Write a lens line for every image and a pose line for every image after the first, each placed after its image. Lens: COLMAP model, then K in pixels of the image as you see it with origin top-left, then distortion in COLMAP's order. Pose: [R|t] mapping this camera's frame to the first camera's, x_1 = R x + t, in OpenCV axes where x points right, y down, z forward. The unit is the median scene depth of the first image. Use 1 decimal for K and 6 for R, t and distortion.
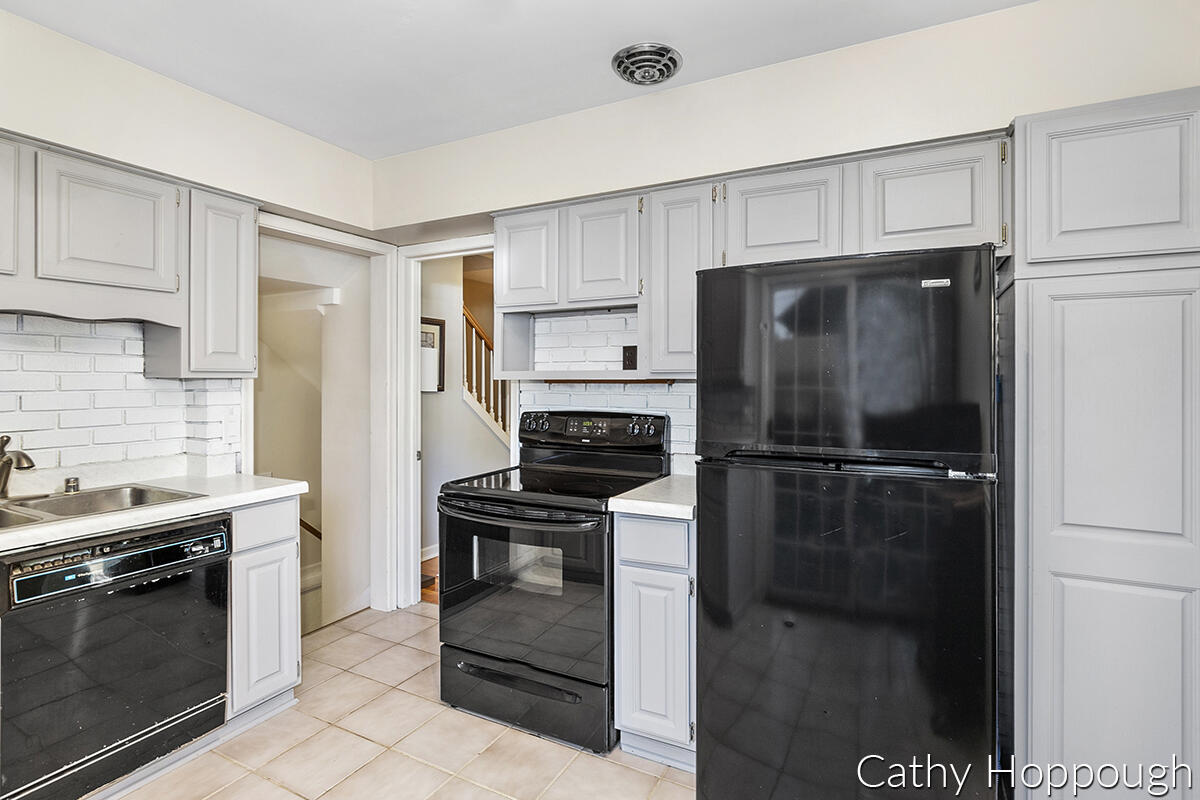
lens RADIAL K [[579.6, 0, 617.7], [0, 579.6, 377.3], [0, 0, 1]] dist [-0.020306, -0.000071]
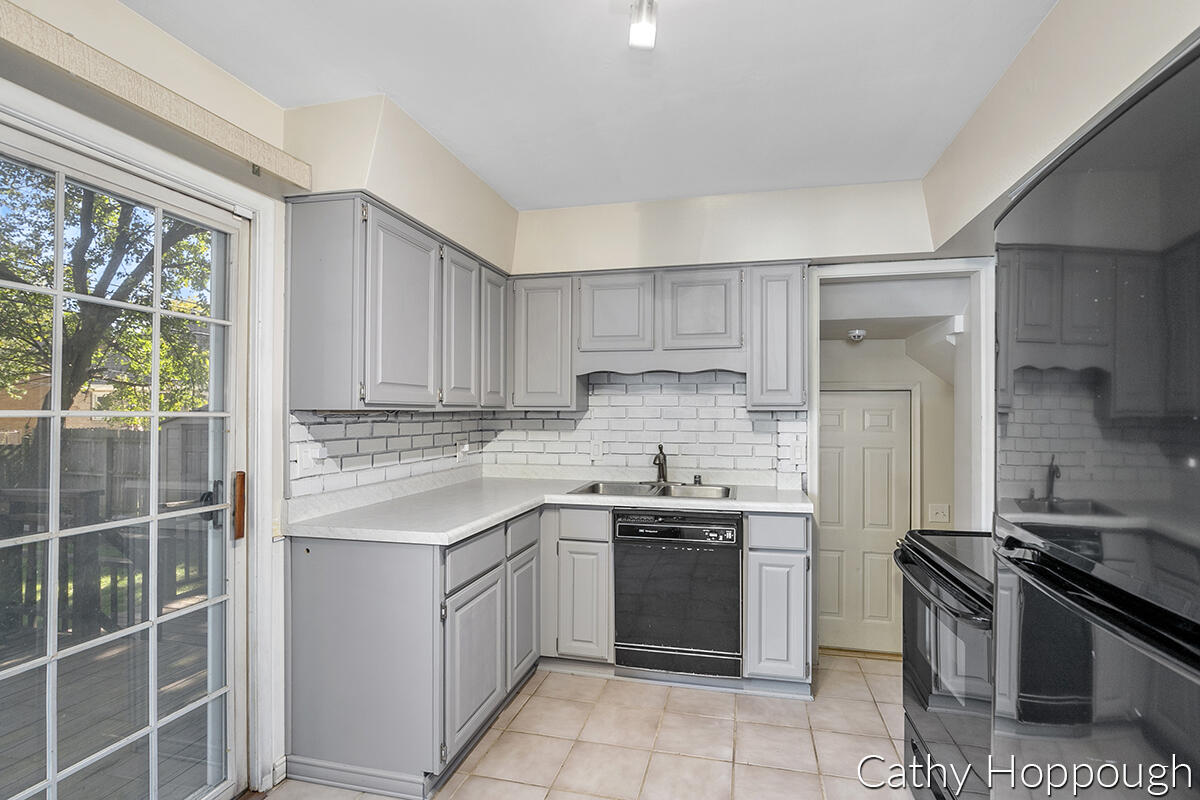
lens RADIAL K [[579.6, 0, 605.4], [0, 579.6, 406.8], [0, 0, 1]] dist [-0.020306, -0.000071]
pose [[0.224287, -0.008451, -0.974487, 0.508278], [-0.000880, 0.999960, -0.008875, 0.005054], [0.974523, 0.002848, 0.224270, 0.397375]]
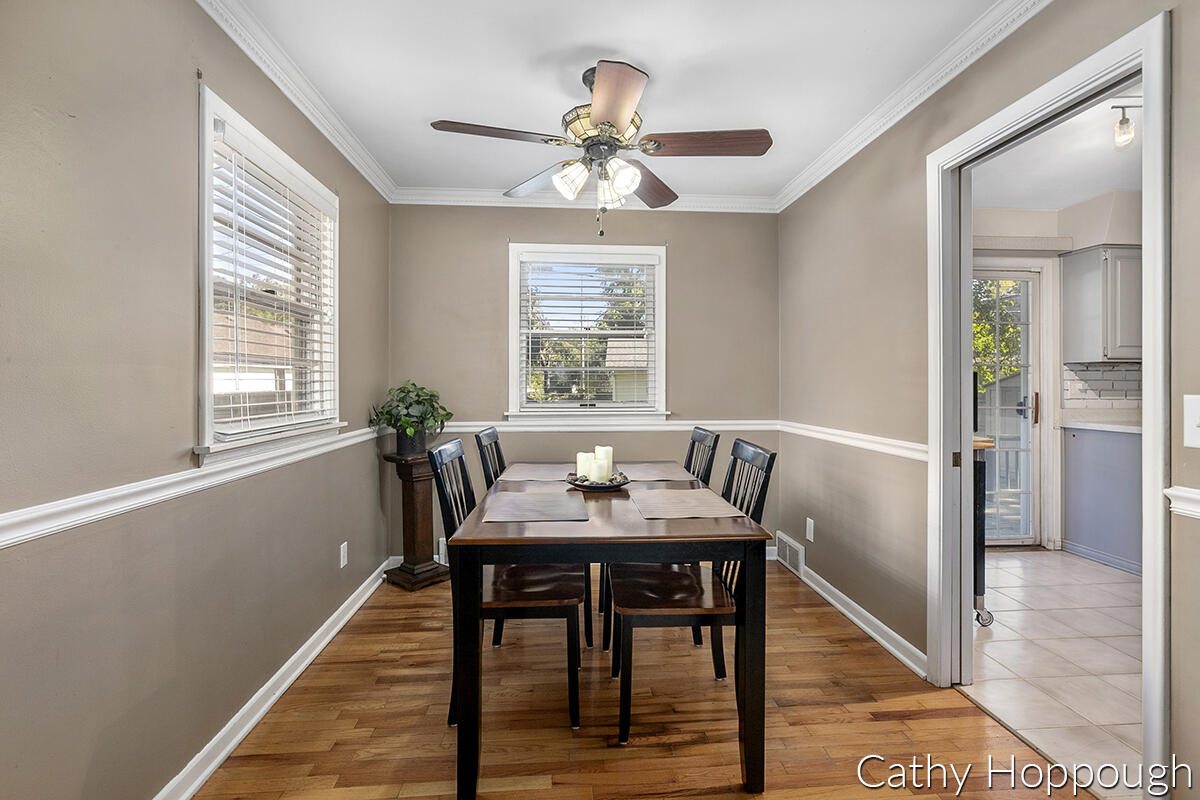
lens RADIAL K [[557.6, 0, 613.2], [0, 557.6, 381.4], [0, 0, 1]] dist [-0.011792, 0.003962]
pose [[-0.850847, 0.000026, -0.525413, 2.318264], [0.002734, 0.999987, -0.004377, 0.101091], [0.525406, -0.005161, -0.850836, 1.139395]]
